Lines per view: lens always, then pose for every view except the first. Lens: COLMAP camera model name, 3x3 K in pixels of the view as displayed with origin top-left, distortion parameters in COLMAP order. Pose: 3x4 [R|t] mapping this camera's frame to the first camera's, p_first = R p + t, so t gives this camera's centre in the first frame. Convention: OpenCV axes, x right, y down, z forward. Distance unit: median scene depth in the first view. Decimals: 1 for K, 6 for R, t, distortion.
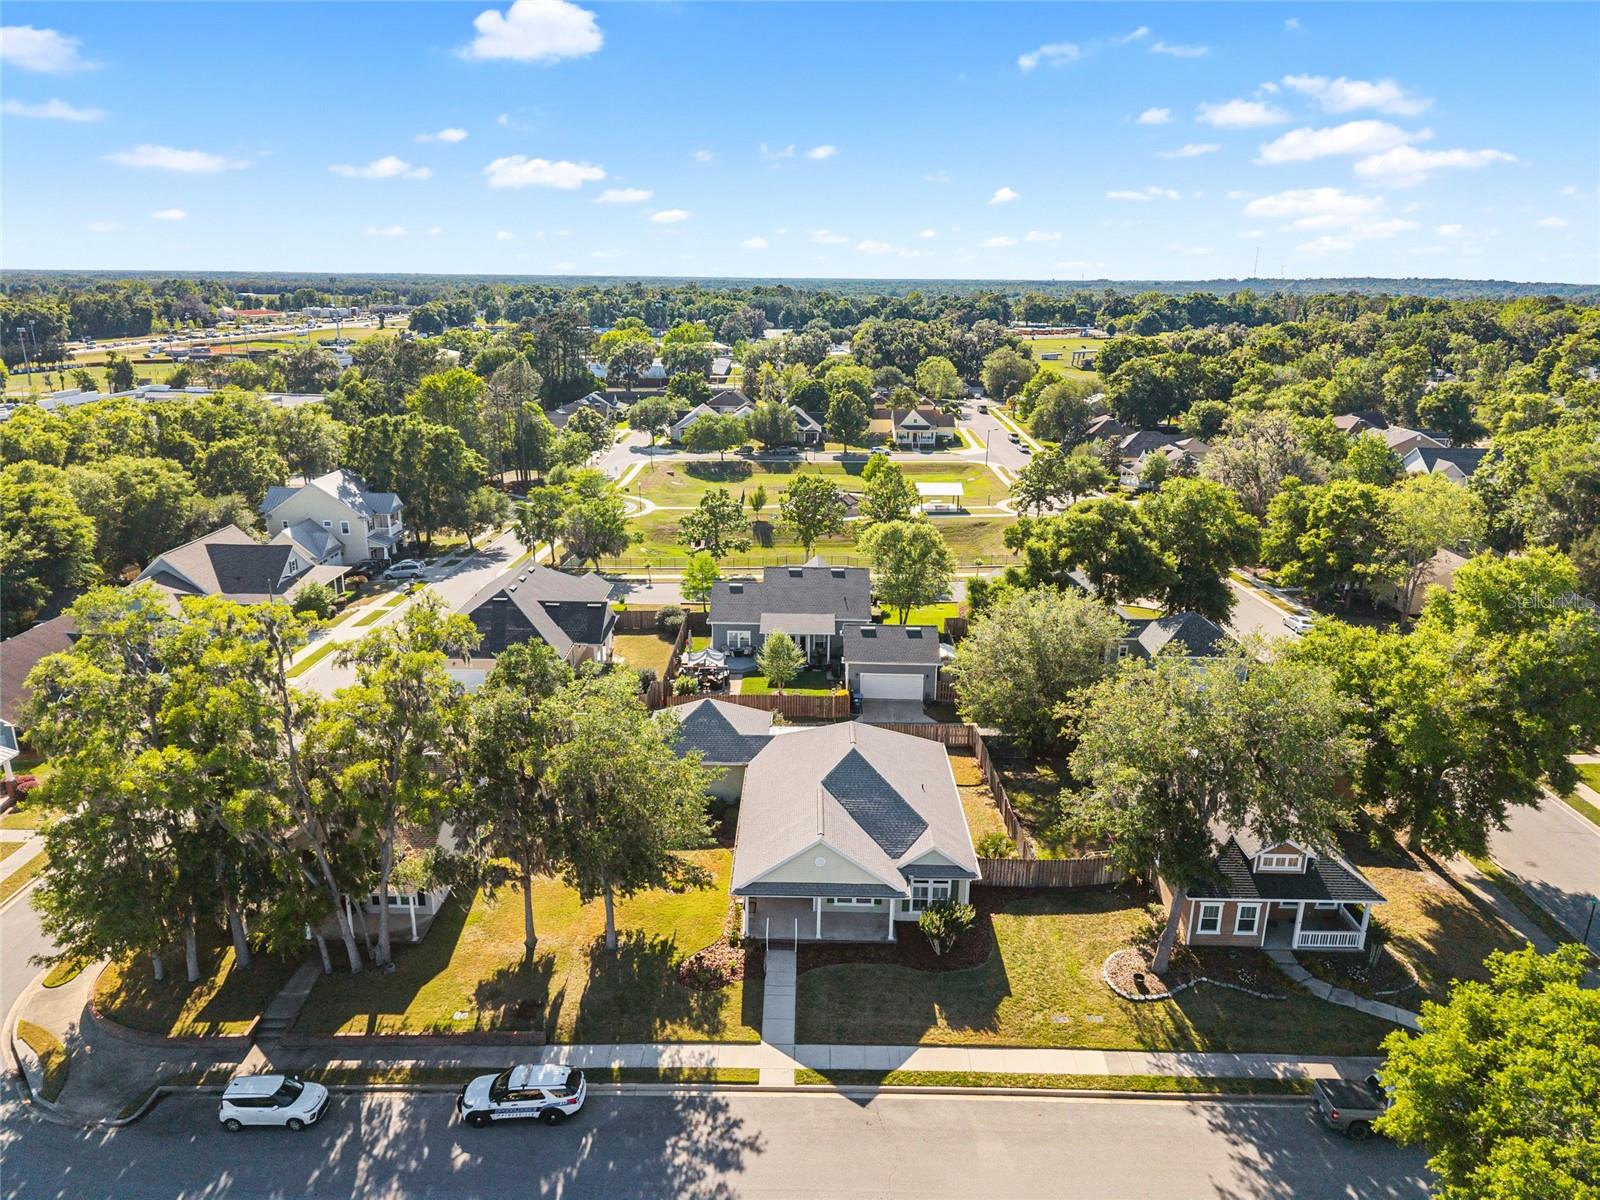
lens RADIAL K [[1056.9, 0, 787.3], [0, 1056.9, 602.8], [0, 0, 1]] dist [0.044642, -0.044563]
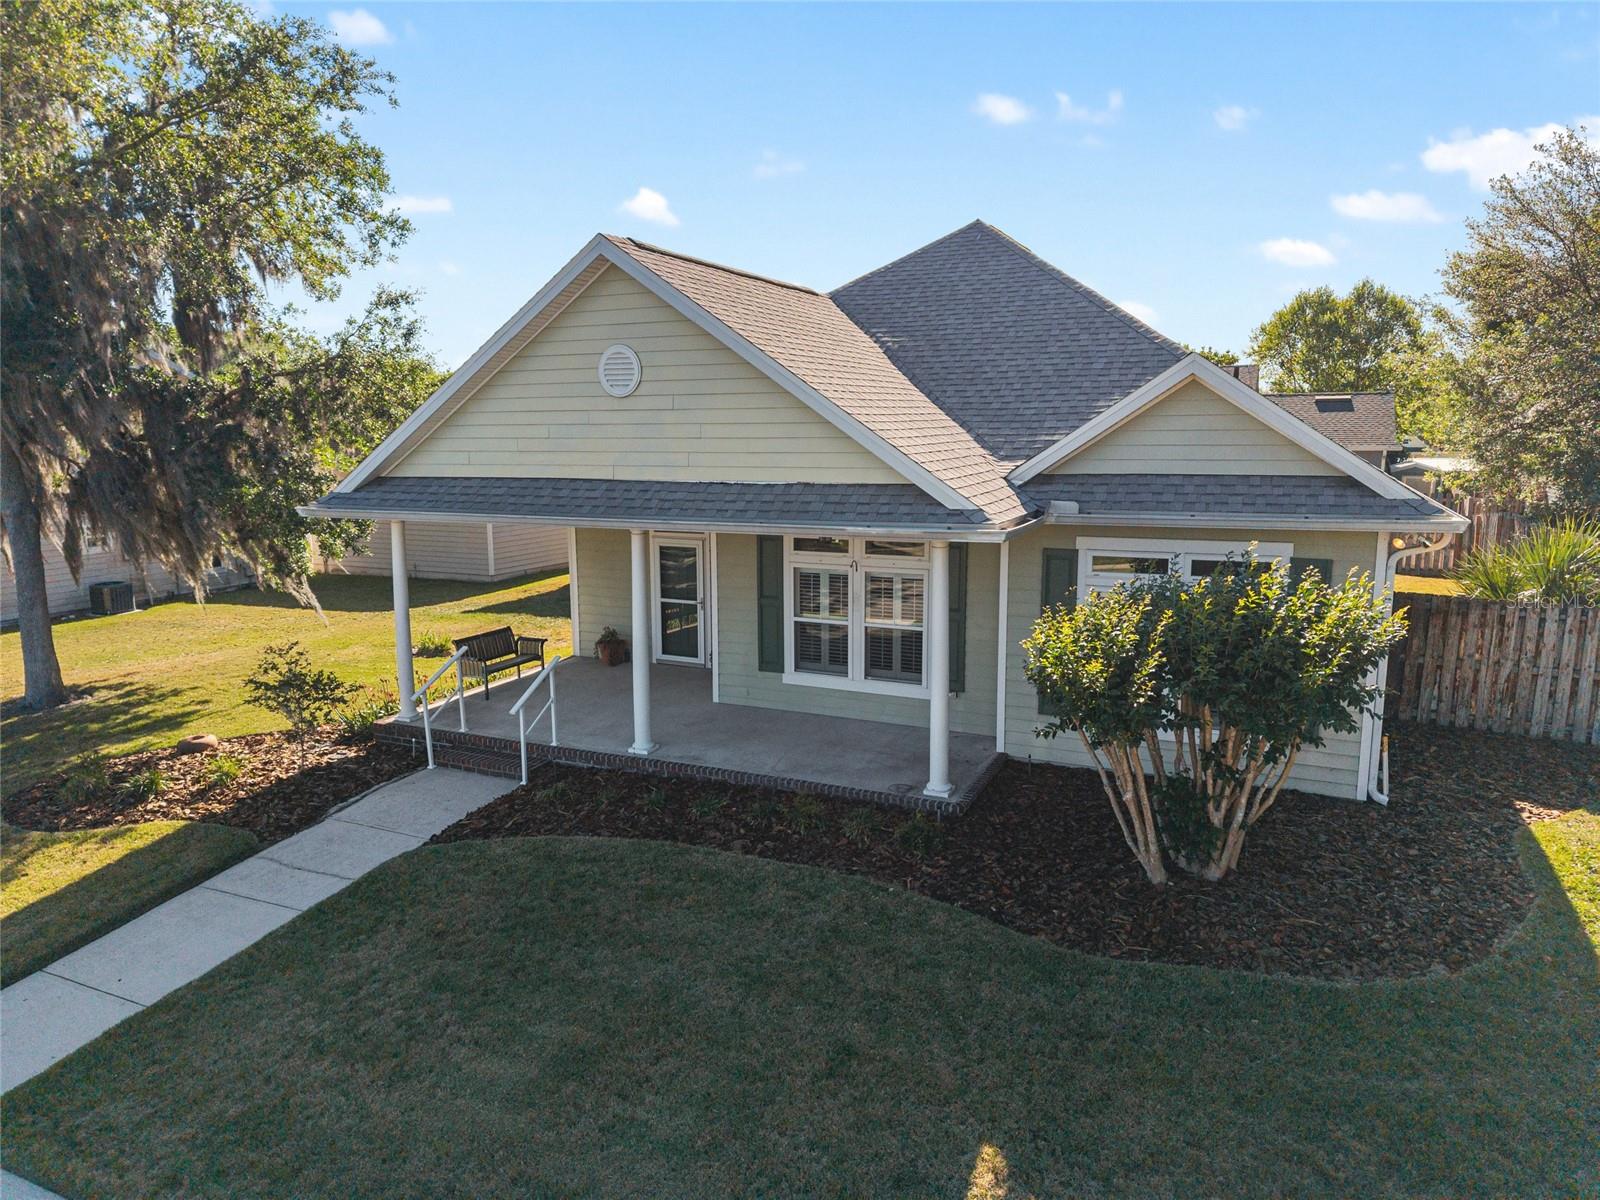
lens RADIAL K [[1056.9, 0, 787.3], [0, 1056.9, 602.8], [0, 0, 1]] dist [0.044642, -0.044563]
pose [[0.915239, 0.052465, -0.399480, 0.150679], [-0.105445, 0.988120, -0.111807, 0.304703], [0.388868, 0.144454, 0.909898, 0.793675]]
